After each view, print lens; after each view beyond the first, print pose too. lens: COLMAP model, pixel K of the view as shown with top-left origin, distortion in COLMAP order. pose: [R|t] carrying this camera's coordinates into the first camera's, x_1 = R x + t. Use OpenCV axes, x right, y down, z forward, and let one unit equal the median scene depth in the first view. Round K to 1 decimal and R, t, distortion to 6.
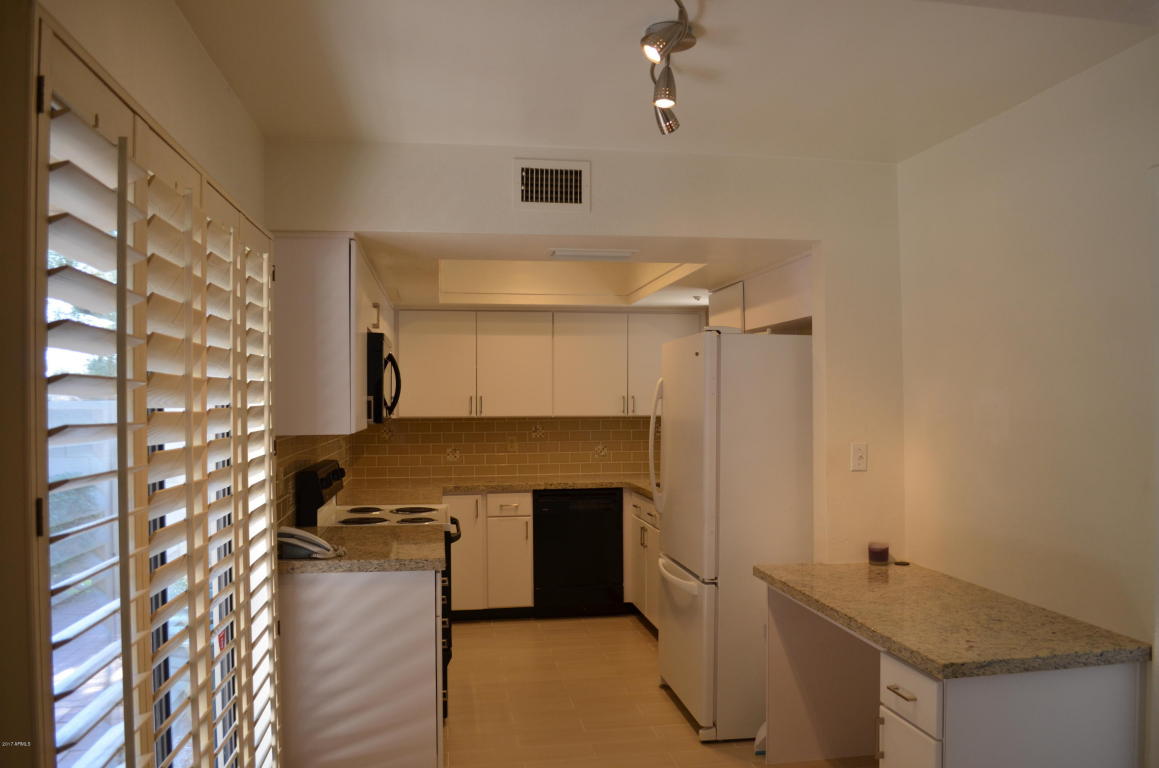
lens RADIAL K [[906.7, 0, 579.5], [0, 906.7, 384.0], [0, 0, 1]] dist [-0.079818, 0.004679]
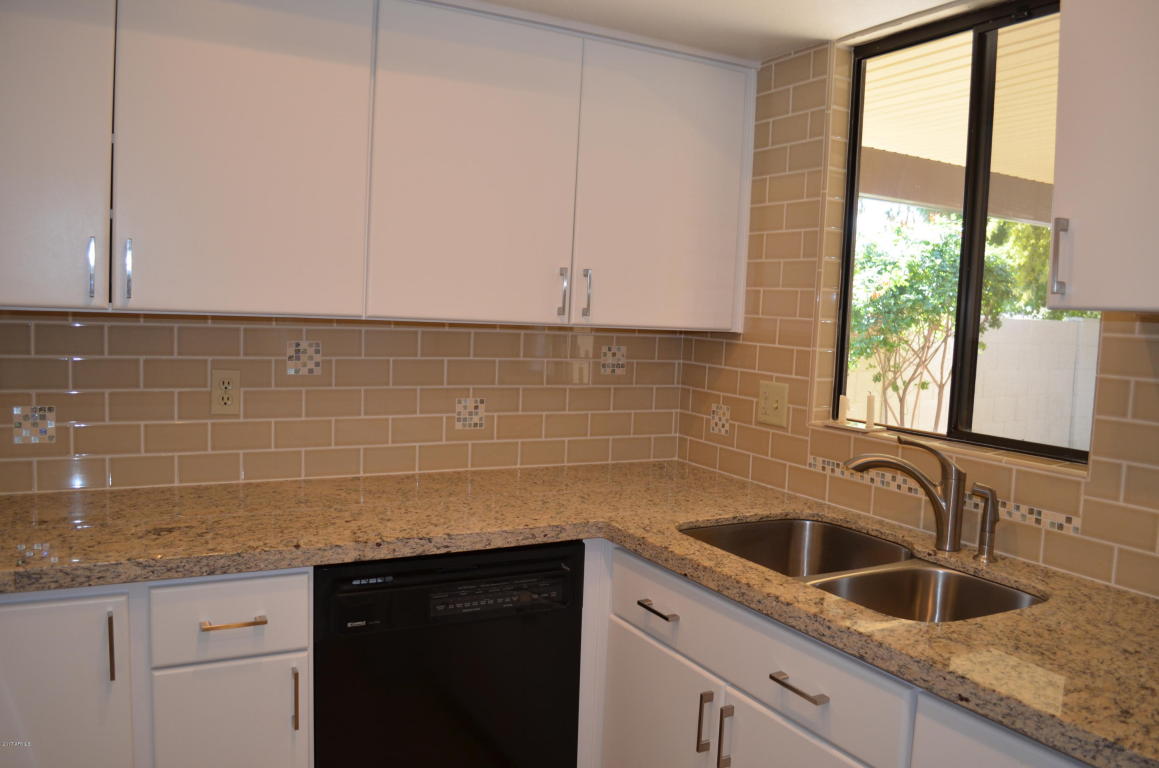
lens RADIAL K [[906.7, 0, 579.5], [0, 906.7, 384.0], [0, 0, 1]] dist [-0.079818, 0.004679]
pose [[0.938296, 0.015490, 0.345486, -0.072566], [-0.051935, 0.993979, 0.096483, 0.025439], [-0.341912, -0.108472, 0.933451, 0.699832]]
